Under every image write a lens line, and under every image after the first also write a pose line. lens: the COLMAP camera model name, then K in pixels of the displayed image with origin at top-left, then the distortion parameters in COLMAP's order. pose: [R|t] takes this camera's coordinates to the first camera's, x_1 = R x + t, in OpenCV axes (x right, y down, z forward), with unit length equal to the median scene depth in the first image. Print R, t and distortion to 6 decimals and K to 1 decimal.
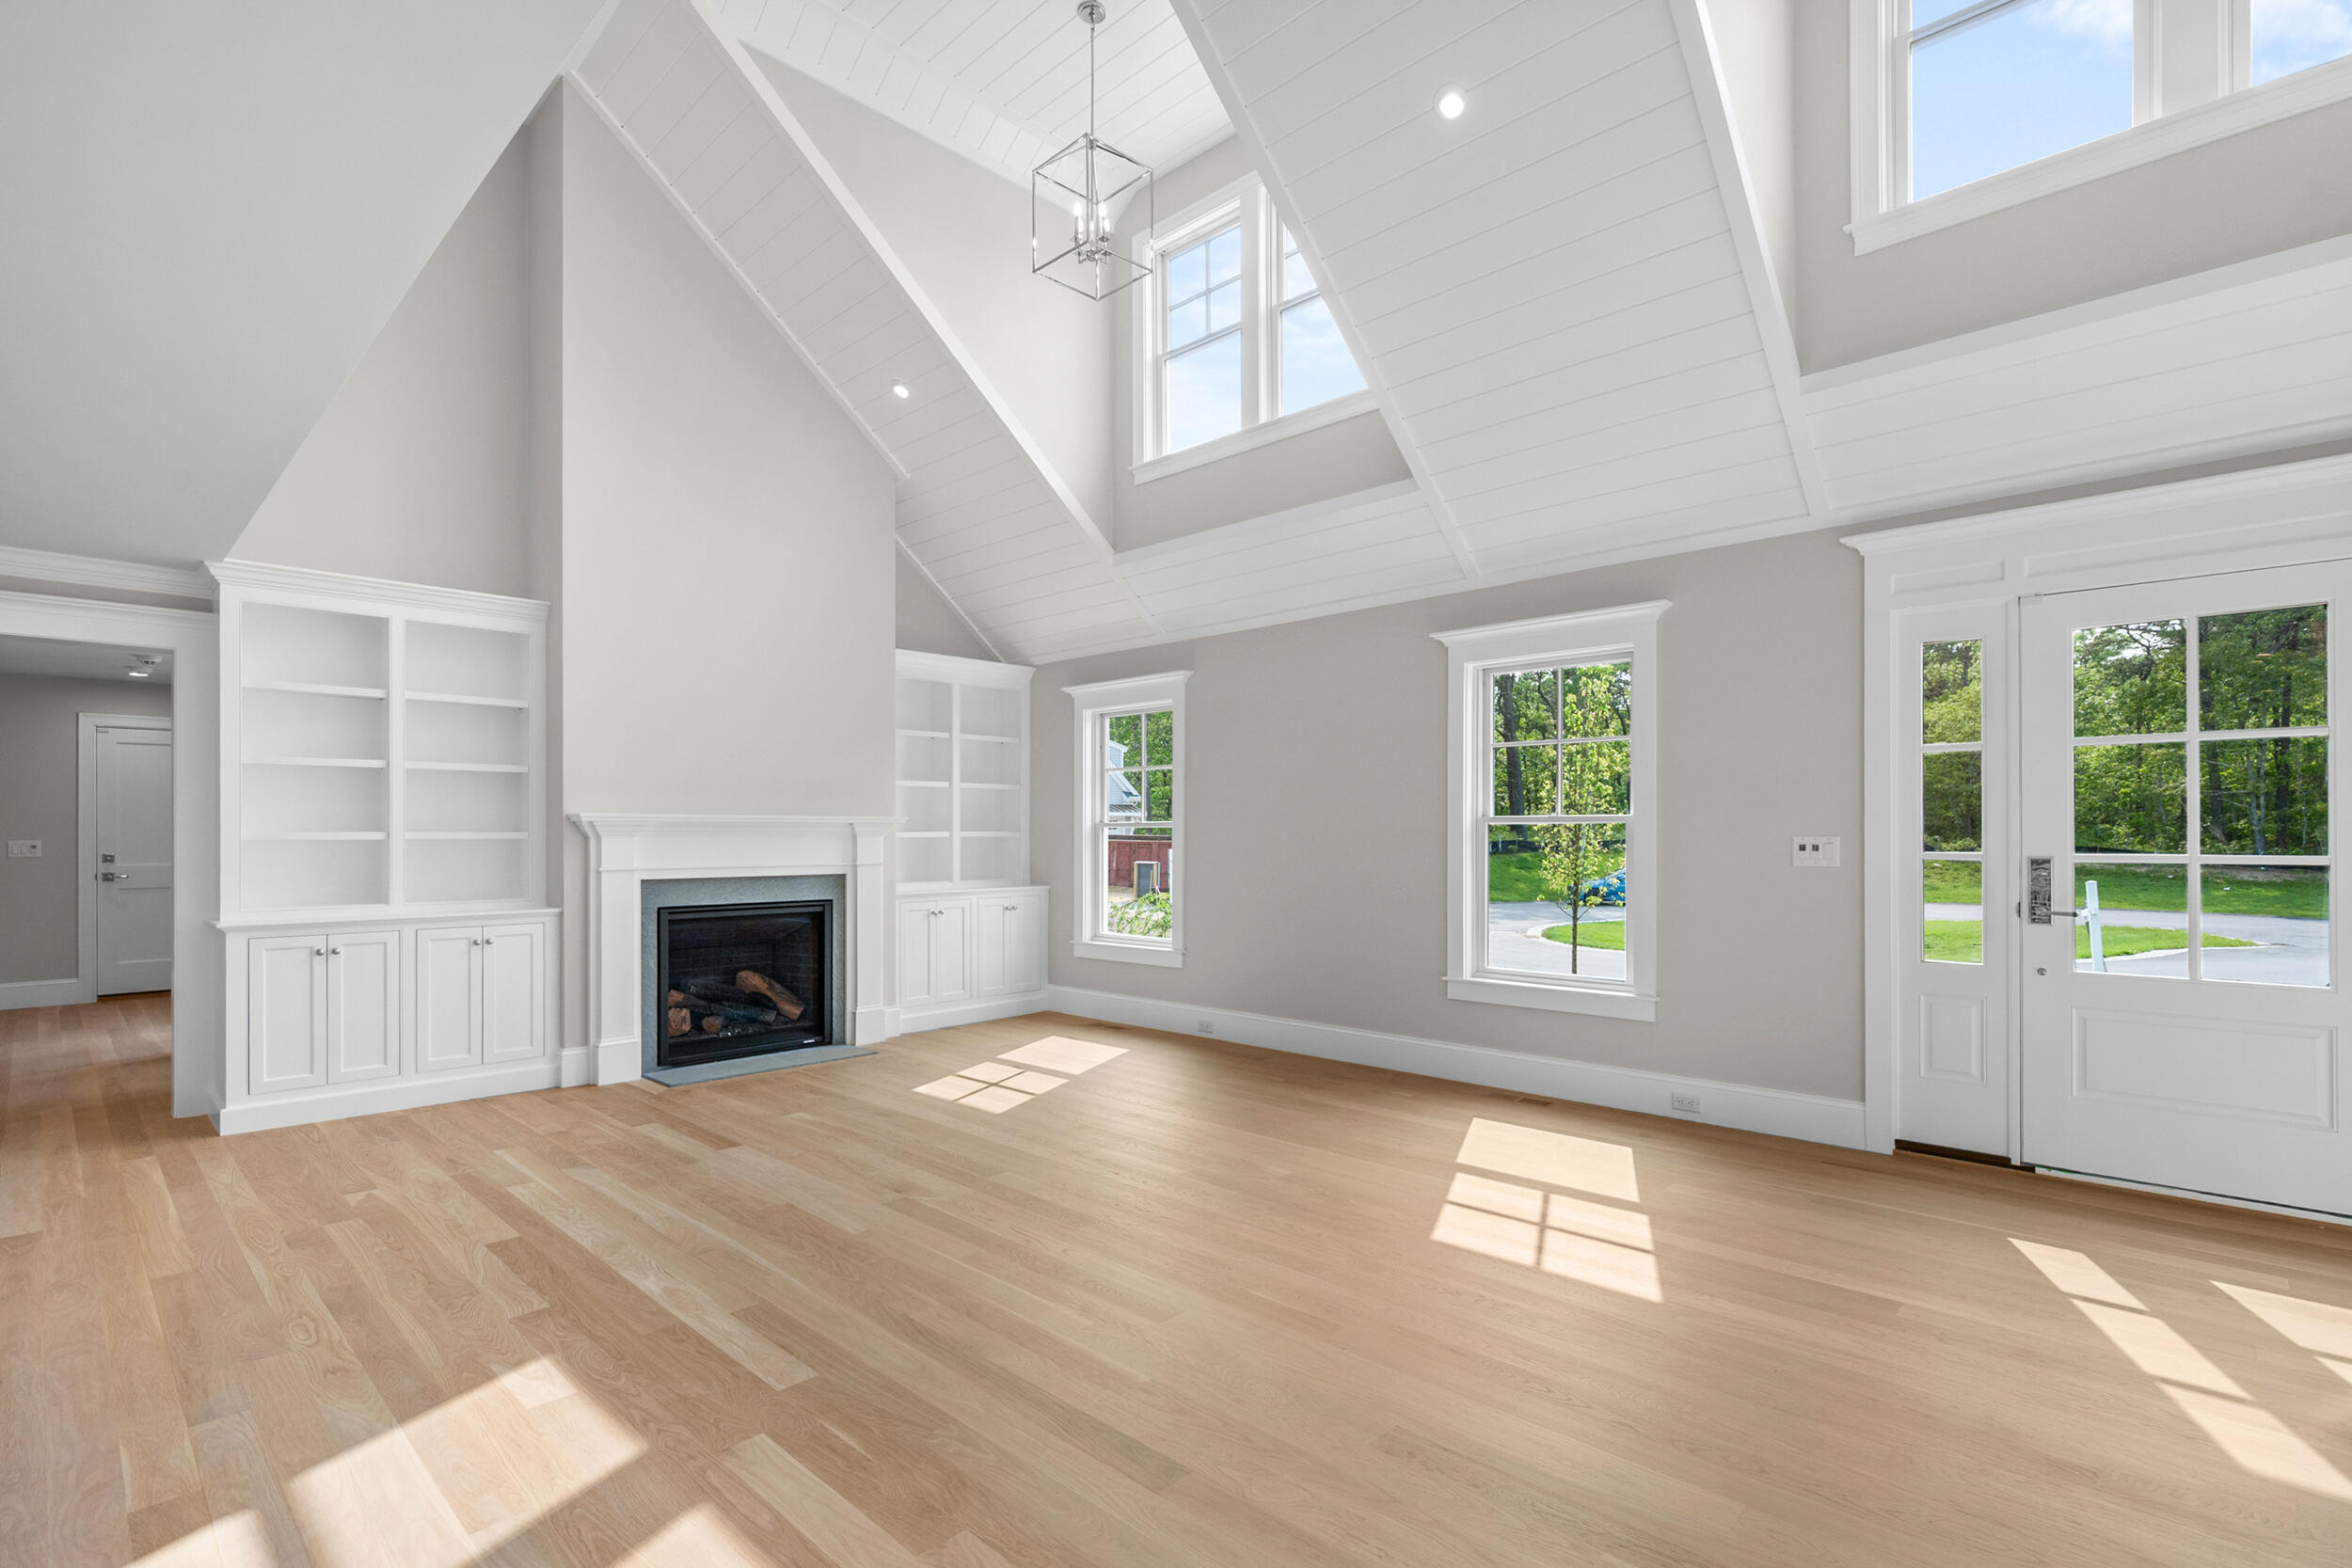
lens RADIAL K [[1057.4, 0, 1187.6], [0, 1057.4, 833.2], [0, 0, 1]] dist [-0.001179, -0.000698]
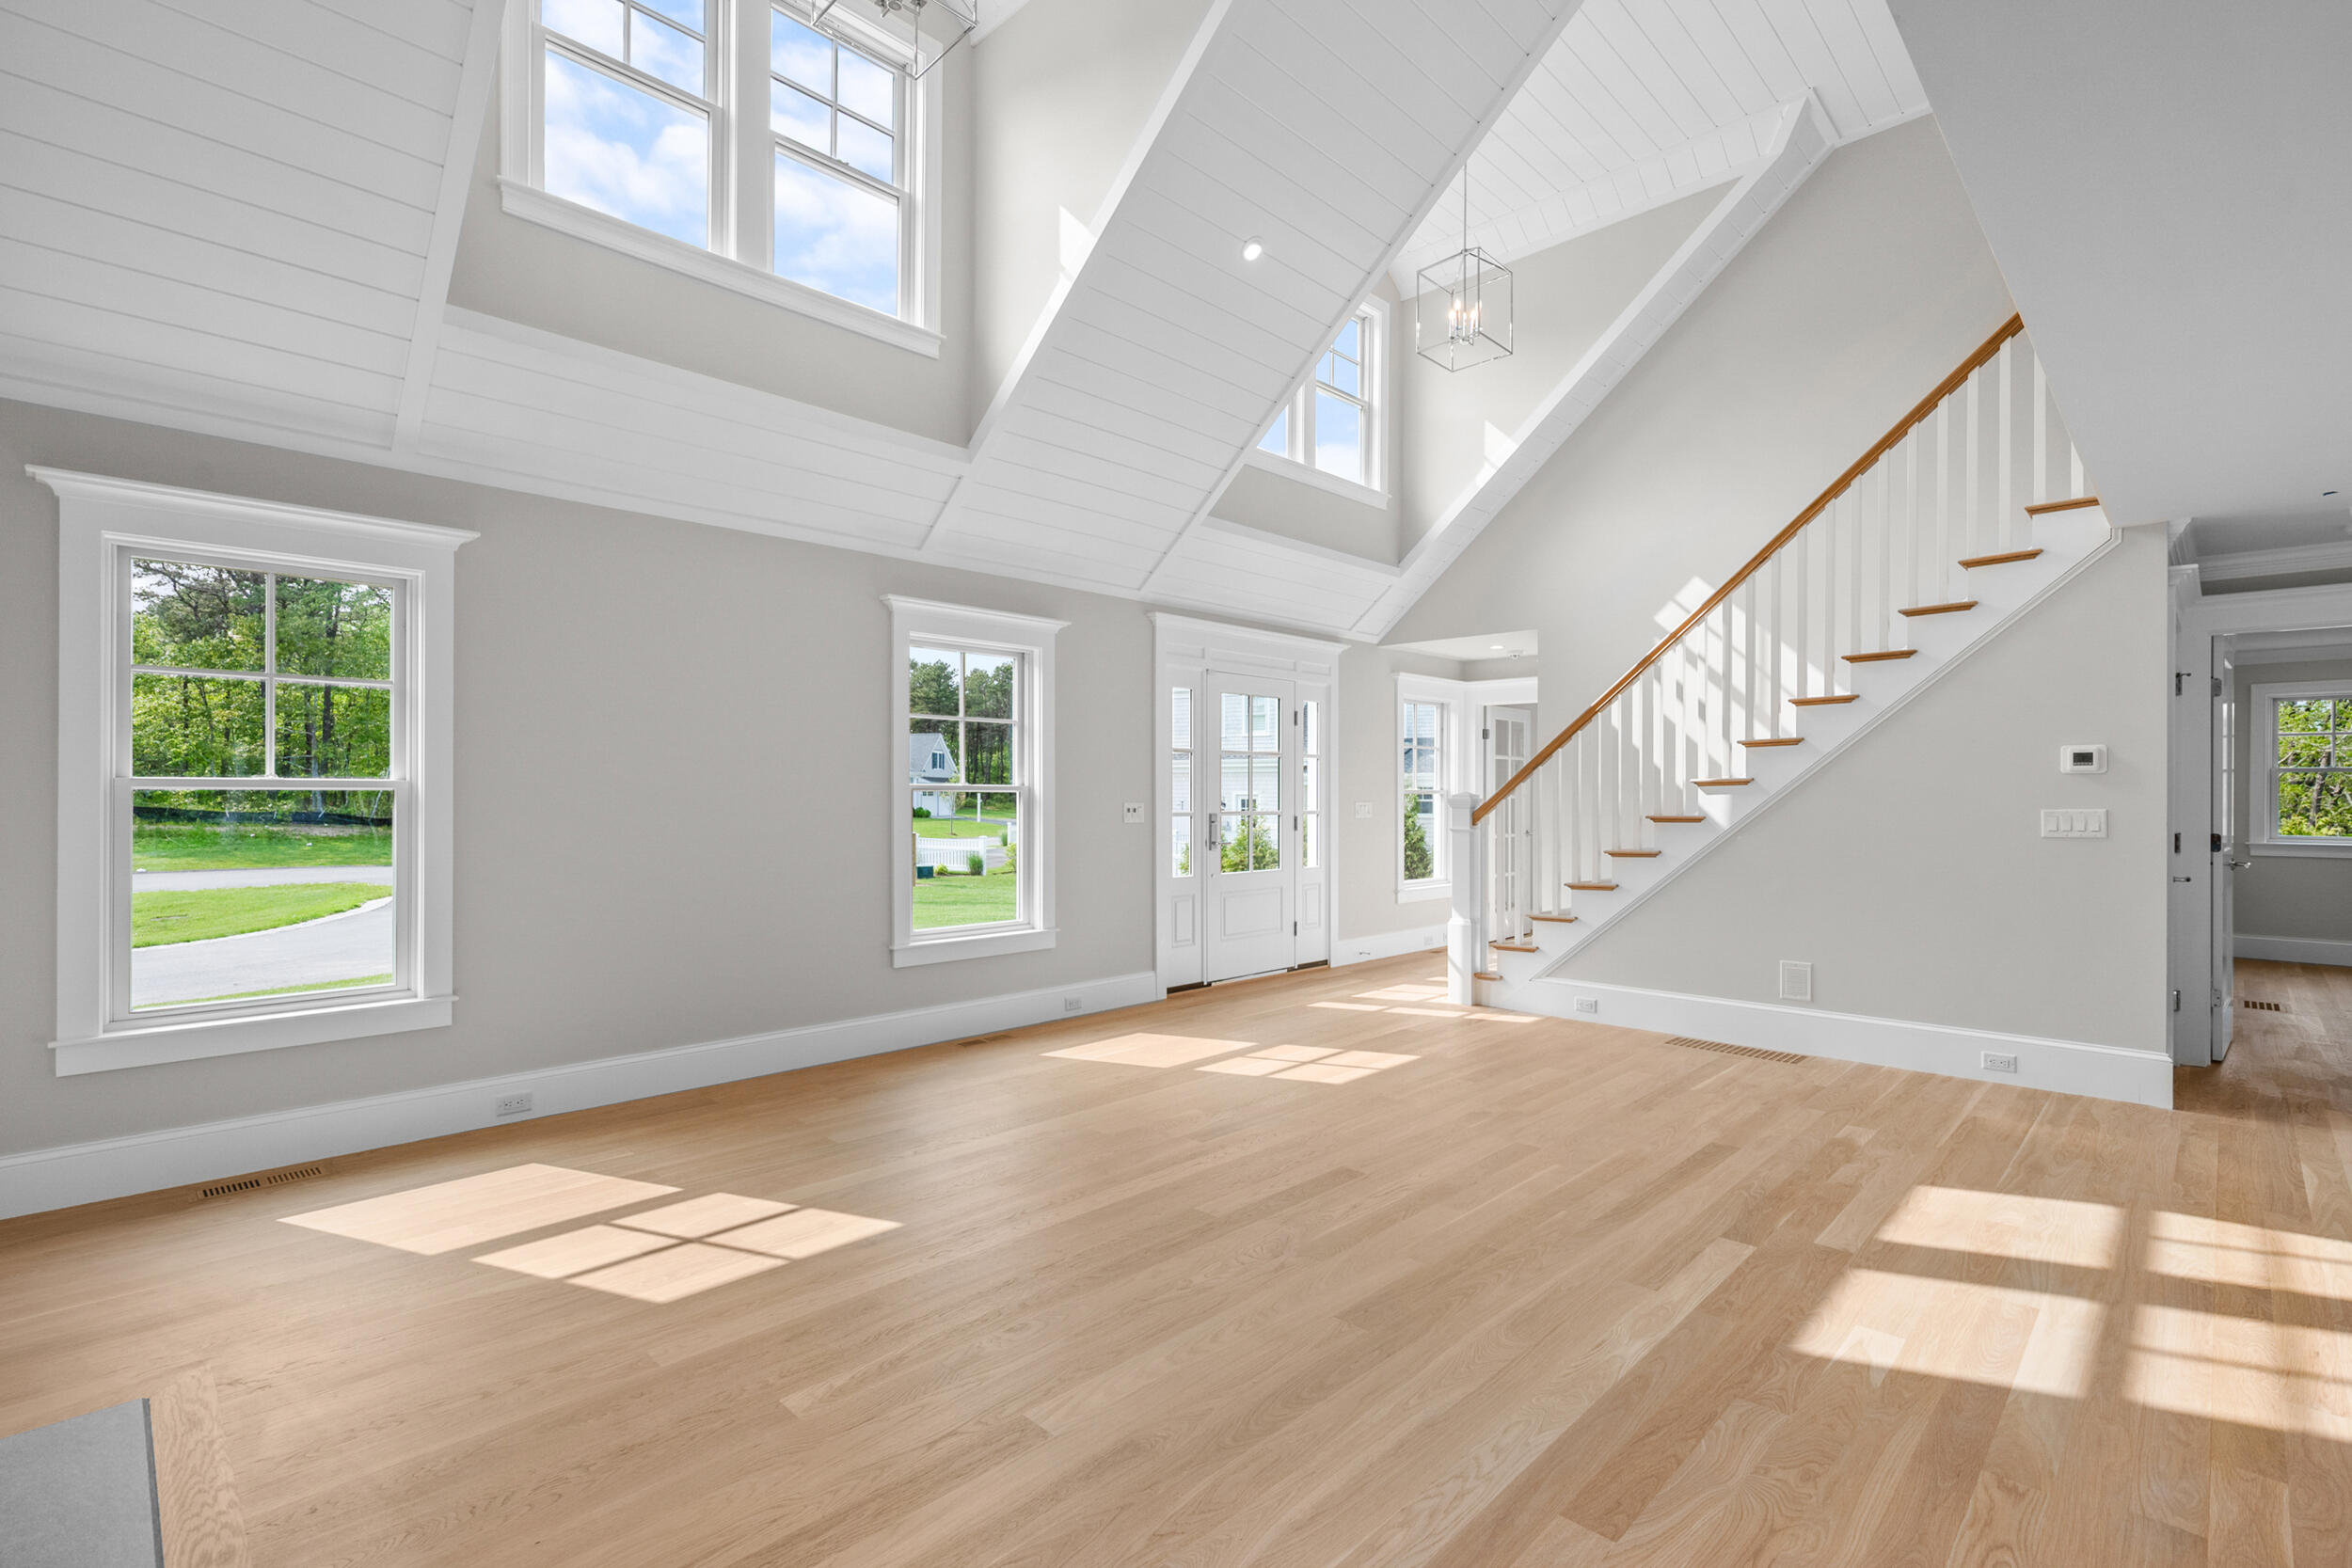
lens RADIAL K [[1024.7, 0, 1176.9], [0, 1024.7, 801.5], [0, 0, 1]] dist [0.000346, 0.000041]
pose [[0.055451, -0.003771, 0.998454, -0.824253], [-0.004932, 0.999980, 0.004051, -0.005798], [-0.998449, -0.005149, 0.055432, 0.811401]]
